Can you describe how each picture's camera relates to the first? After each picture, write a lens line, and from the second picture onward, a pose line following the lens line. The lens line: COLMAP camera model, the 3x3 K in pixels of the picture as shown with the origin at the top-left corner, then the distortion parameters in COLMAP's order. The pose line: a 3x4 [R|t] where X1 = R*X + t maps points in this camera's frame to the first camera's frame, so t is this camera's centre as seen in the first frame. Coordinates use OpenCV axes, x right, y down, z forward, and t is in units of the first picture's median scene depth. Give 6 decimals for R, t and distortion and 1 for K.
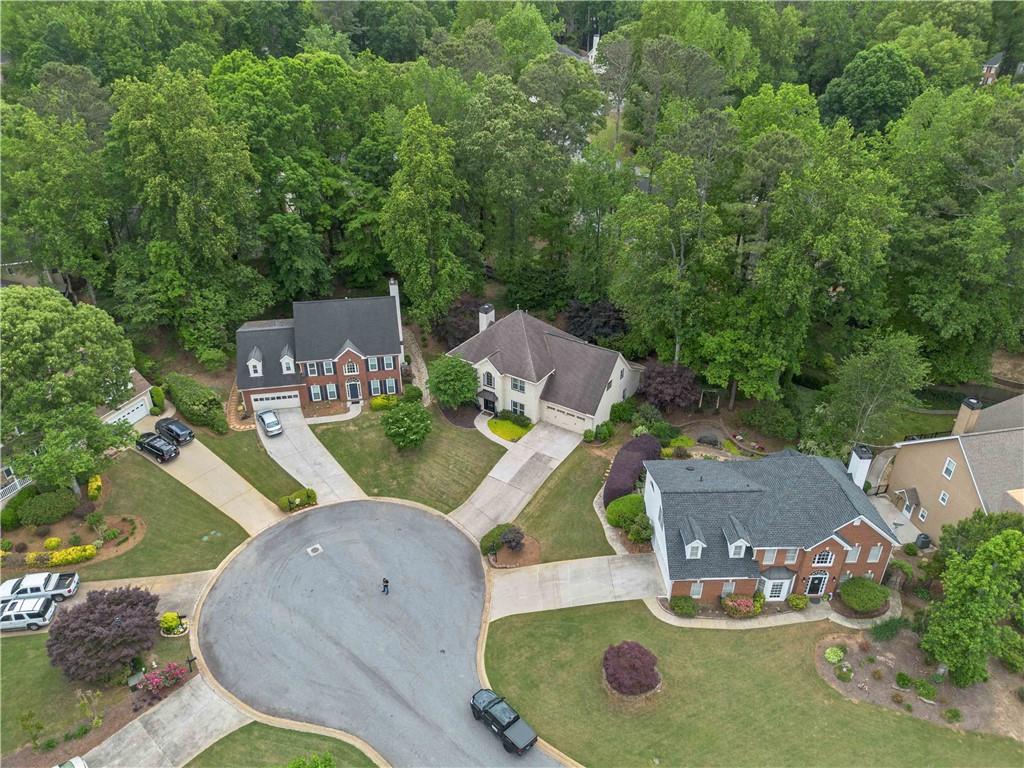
lens RADIAL K [[726.8, 0, 512.0], [0, 726.8, 384.0], [0, 0, 1]] dist [0.061057, -0.066619]
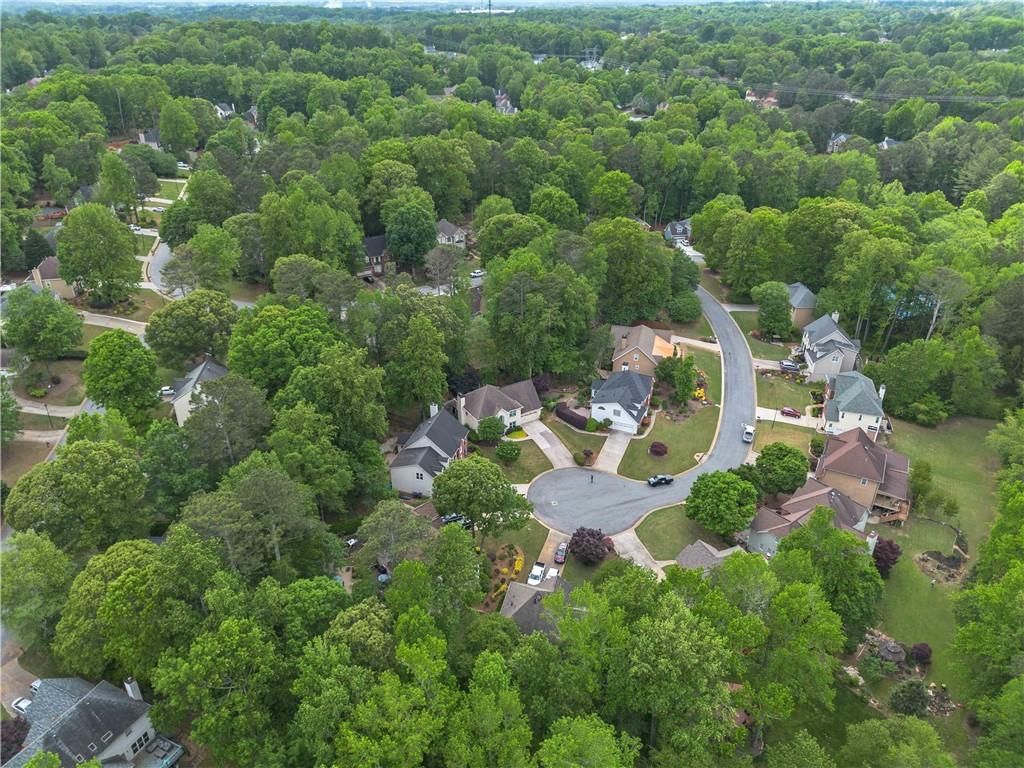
lens RADIAL K [[726.8, 0, 512.0], [0, 726.8, 384.0], [0, 0, 1]] dist [0.061057, -0.066619]
pose [[0.430207, -0.422327, 0.797848, -1.632461], [0.448479, 0.867021, 0.217118, -0.529776], [-0.783446, 0.264412, 0.562404, -0.208383]]
